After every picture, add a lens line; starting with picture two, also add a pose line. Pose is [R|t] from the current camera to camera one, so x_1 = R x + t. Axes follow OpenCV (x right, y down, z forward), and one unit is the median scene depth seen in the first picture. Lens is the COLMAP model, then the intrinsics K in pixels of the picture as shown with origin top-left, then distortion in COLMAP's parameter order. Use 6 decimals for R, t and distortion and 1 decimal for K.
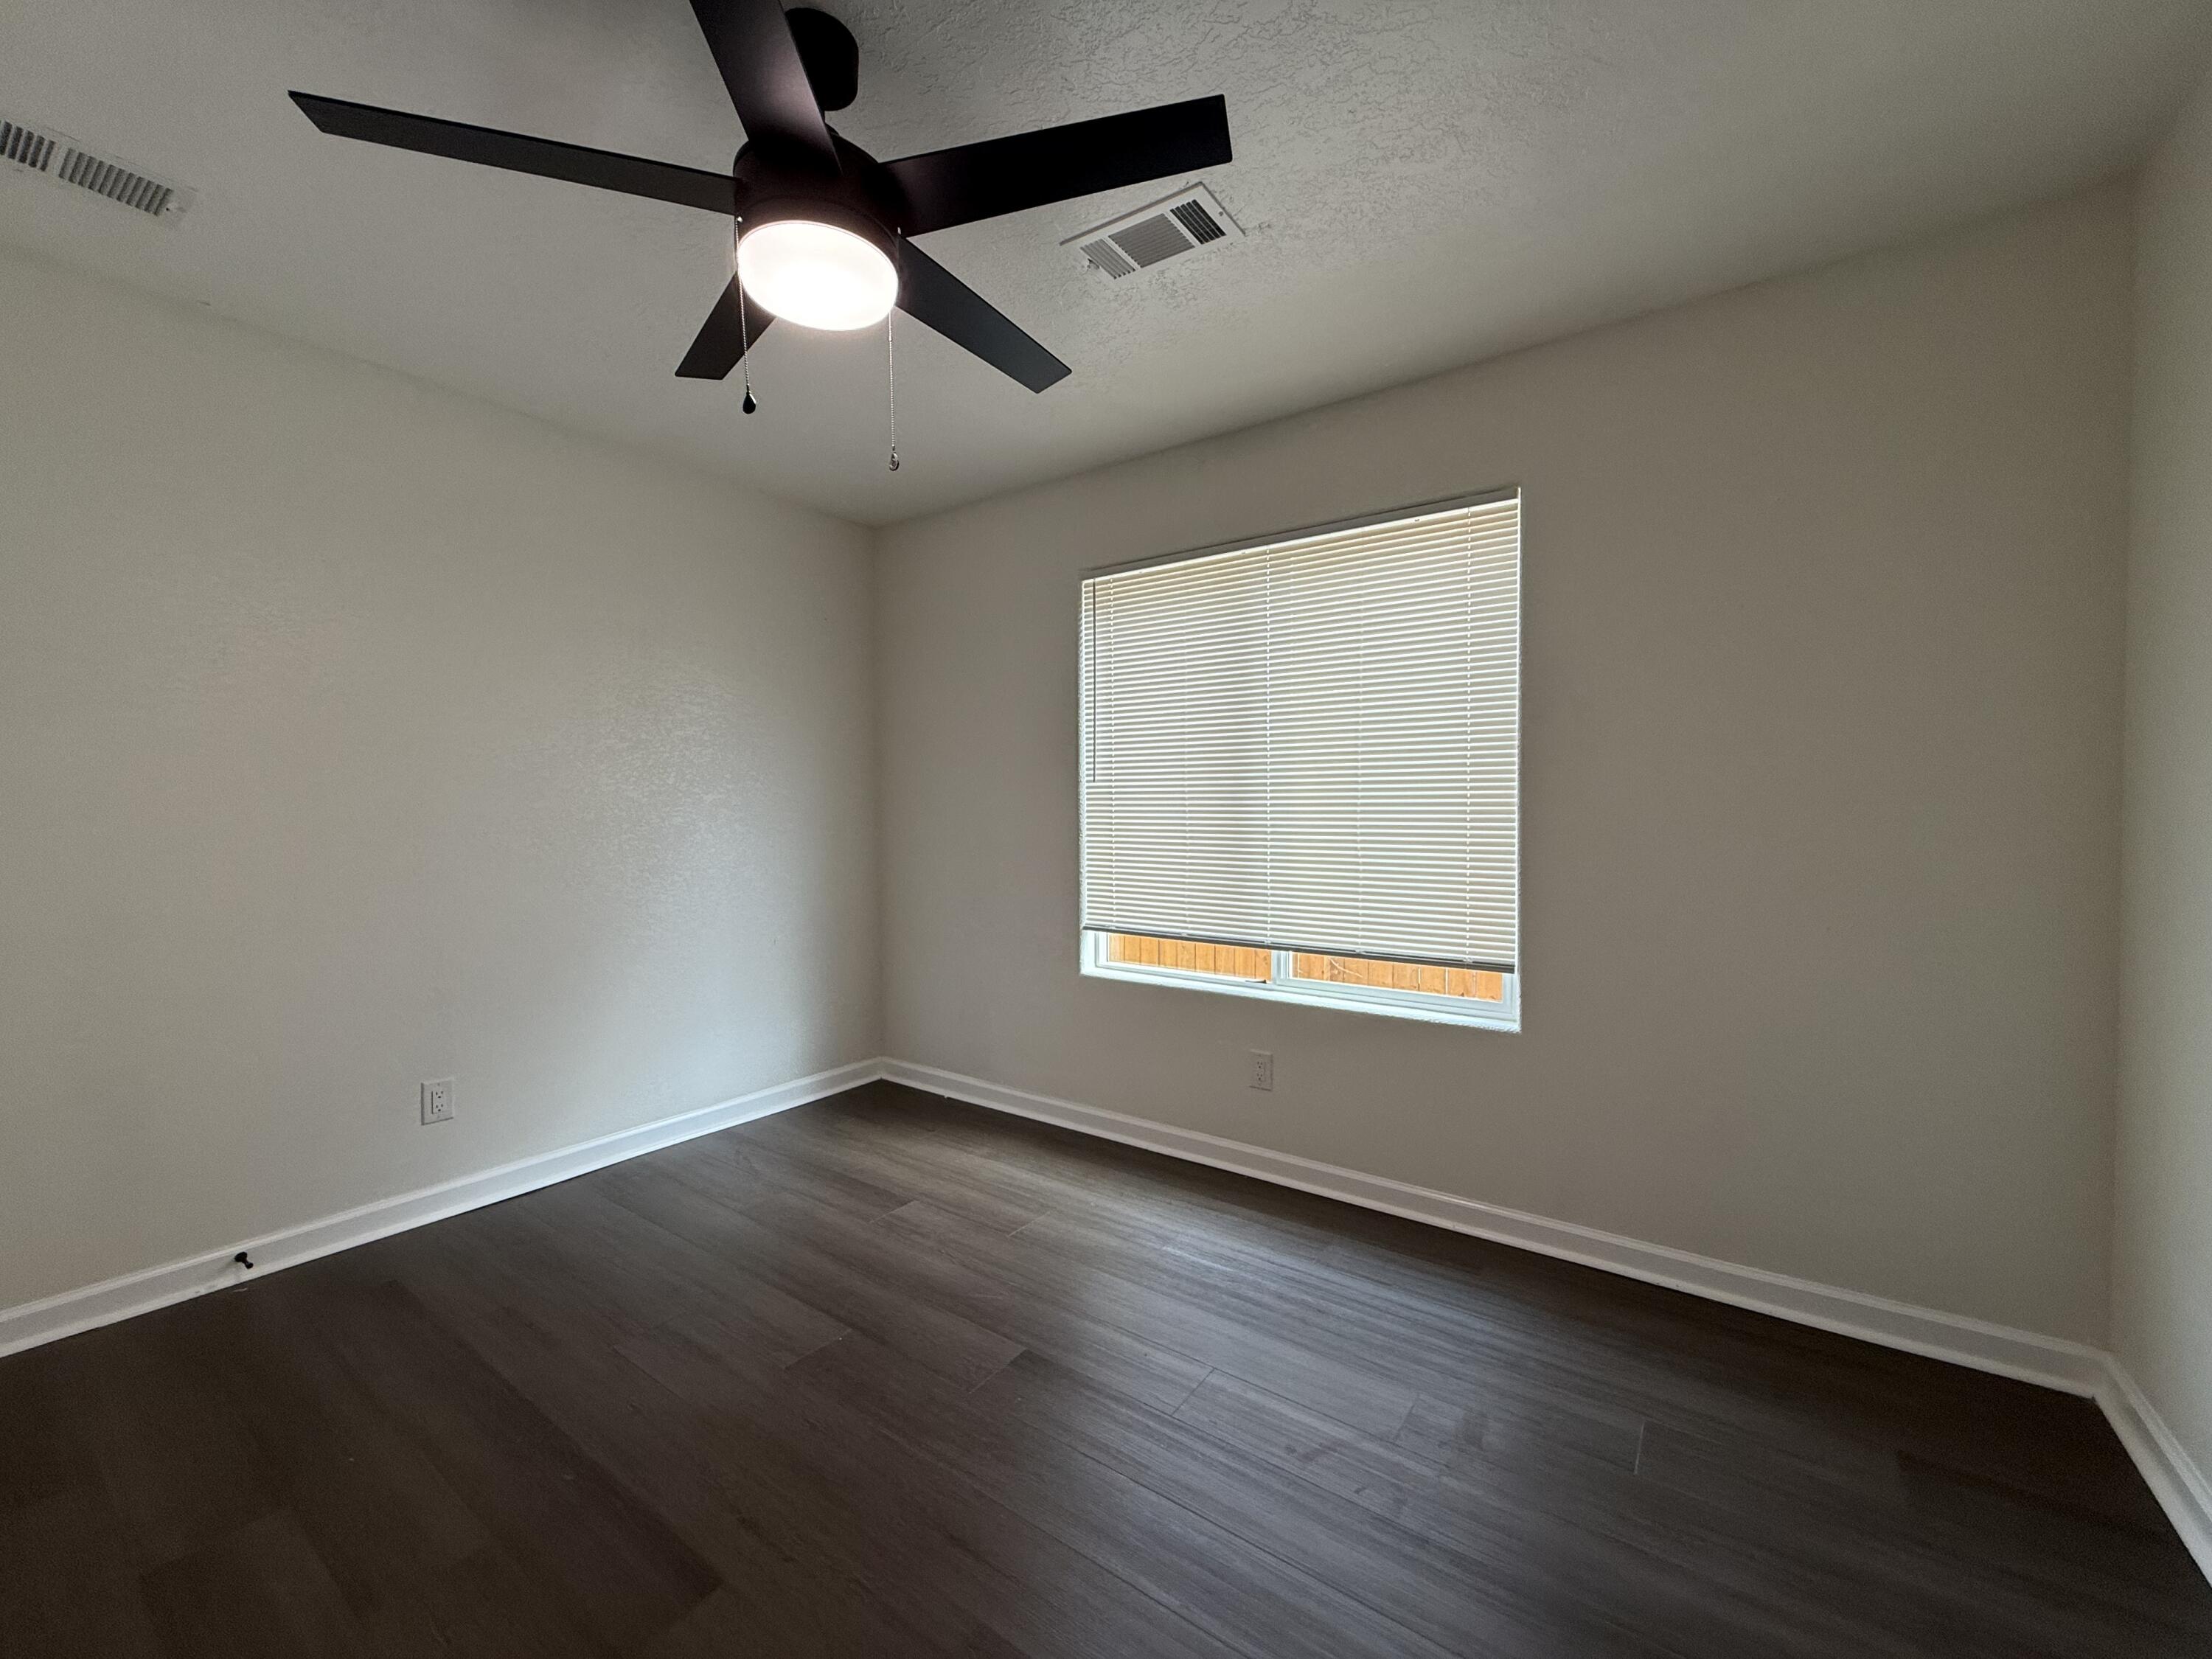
lens RADIAL K [[886.6, 0, 1106.7], [0, 886.6, 817.6], [0, 0, 1]] dist [0.002382, -0.000242]
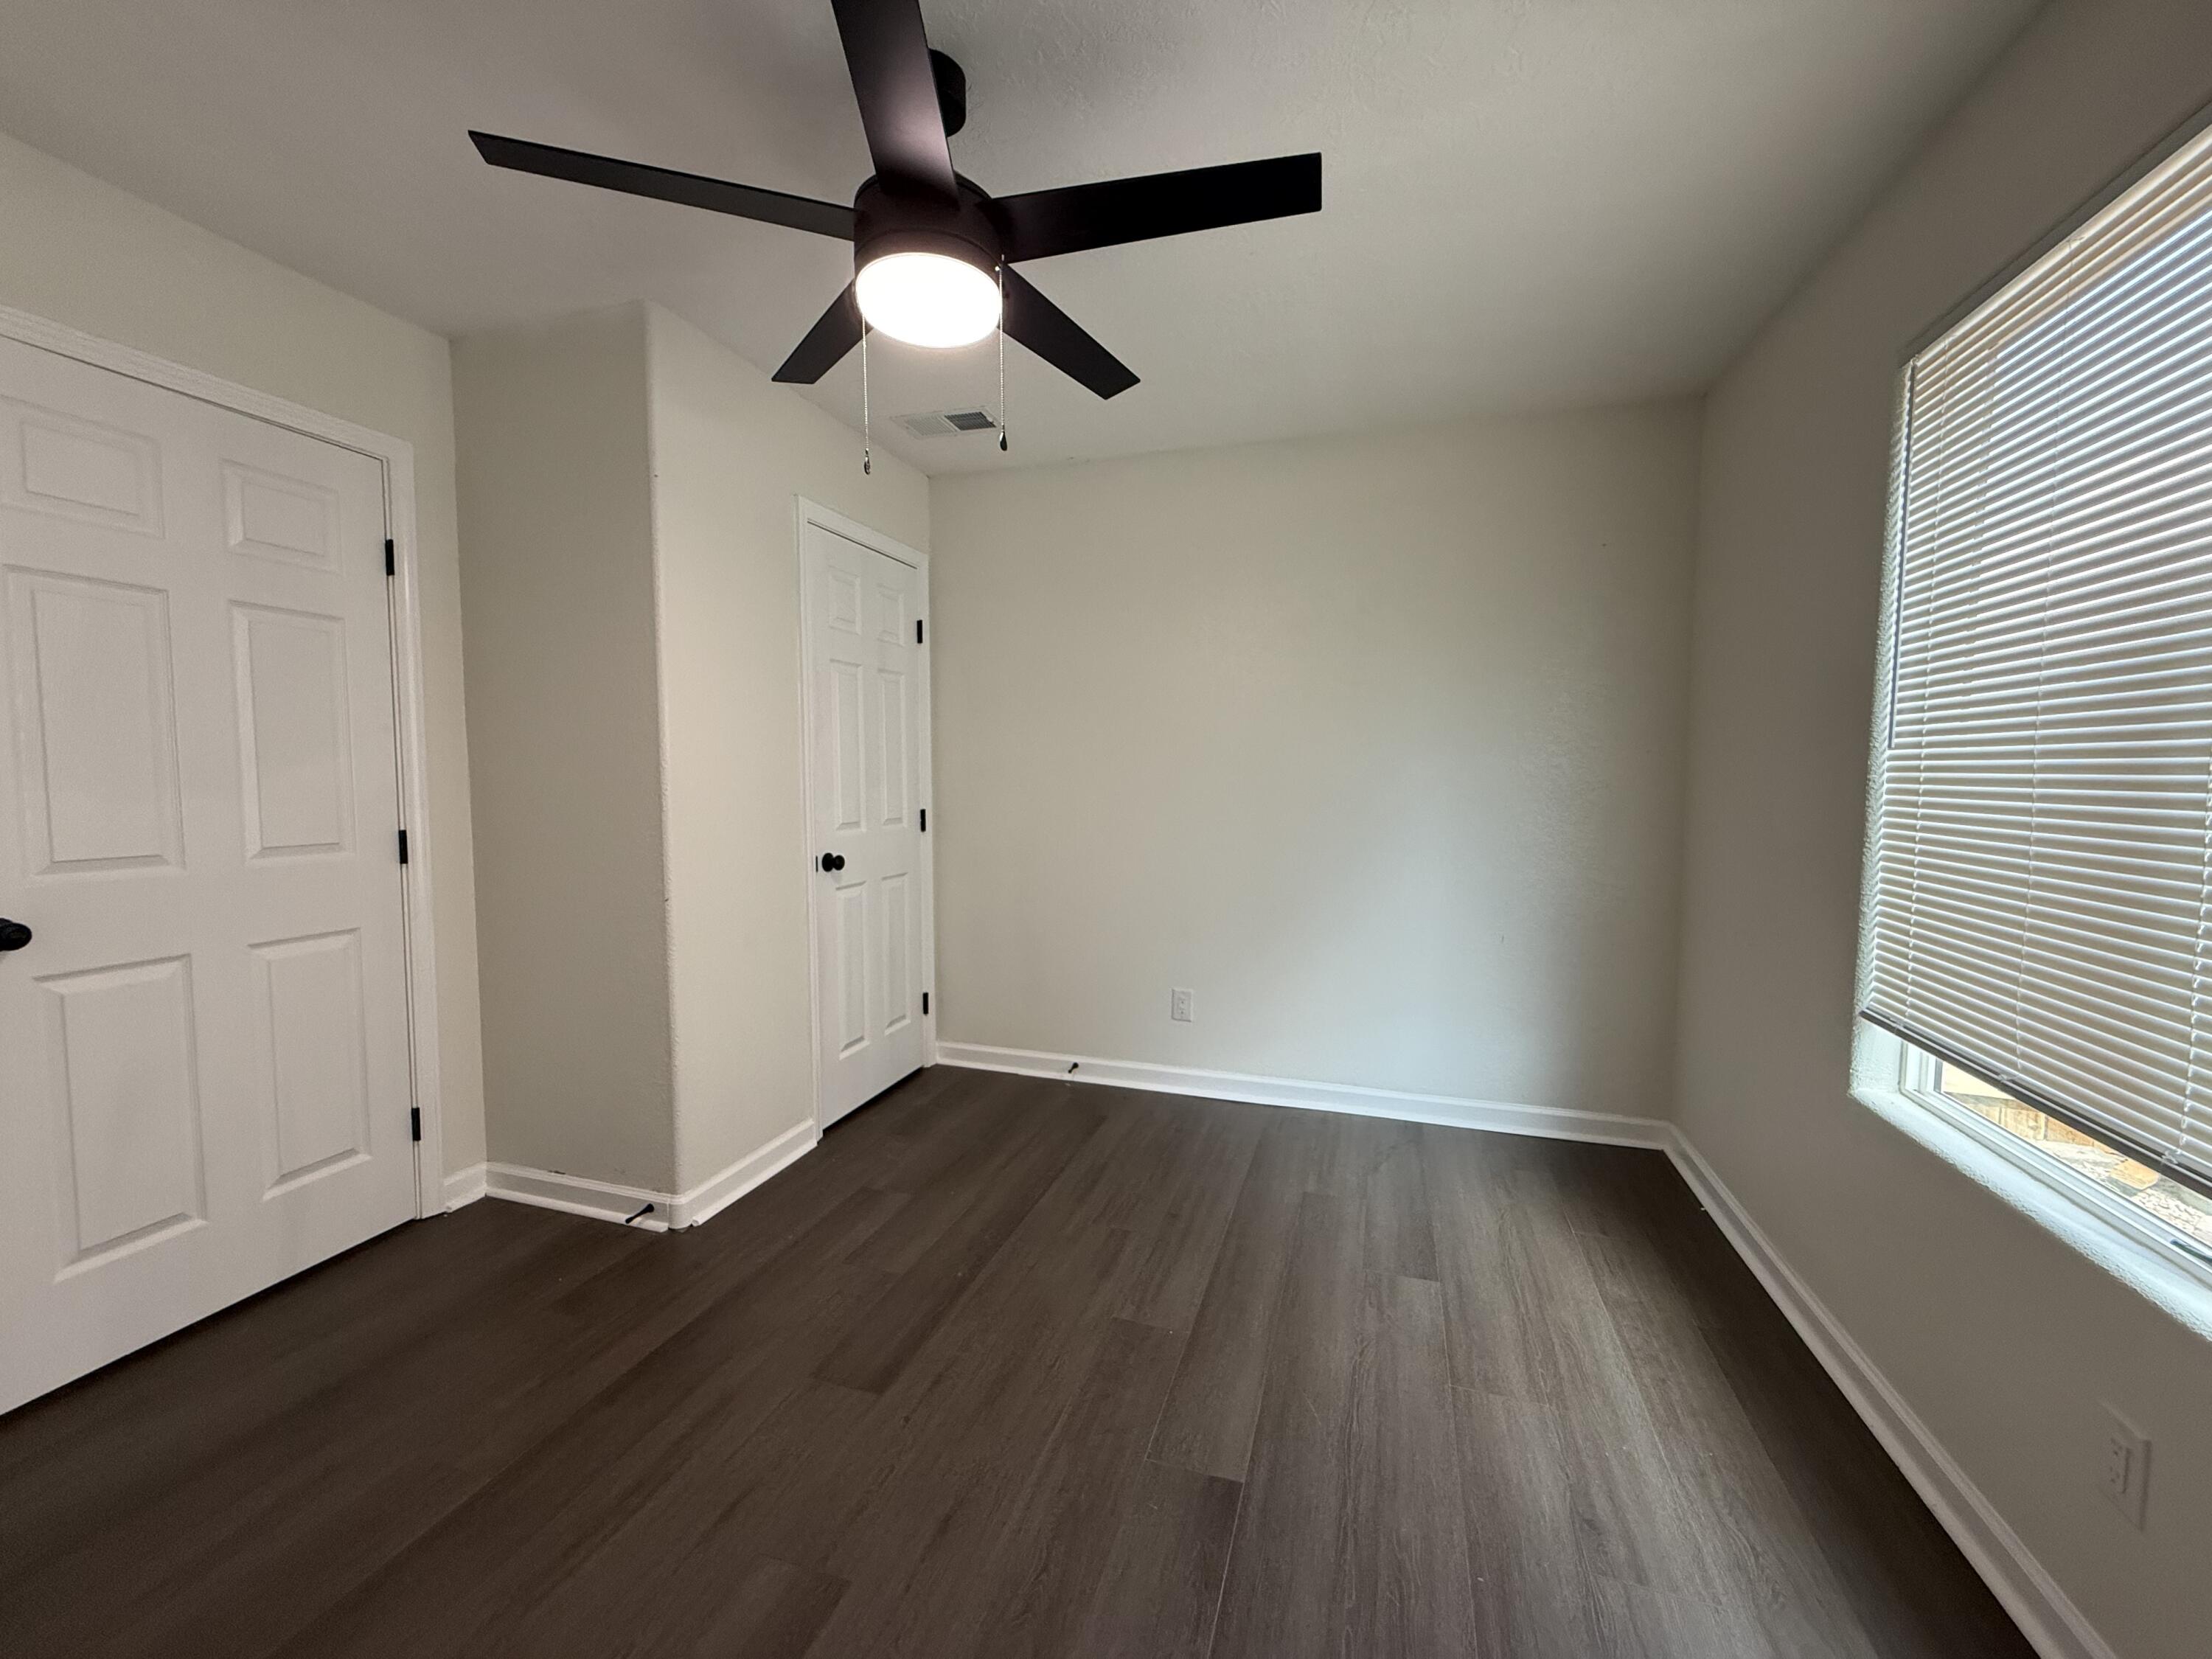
lens RADIAL K [[886.6, 0, 1107.0], [0, 886.6, 832.3], [0, 0, 1]] dist [0.002382, -0.000242]
pose [[0.297894, 0.066596, -0.952273, 0.398164], [-0.013189, 0.997756, 0.065650, -0.019820], [0.954508, -0.006997, 0.298103, 0.443983]]
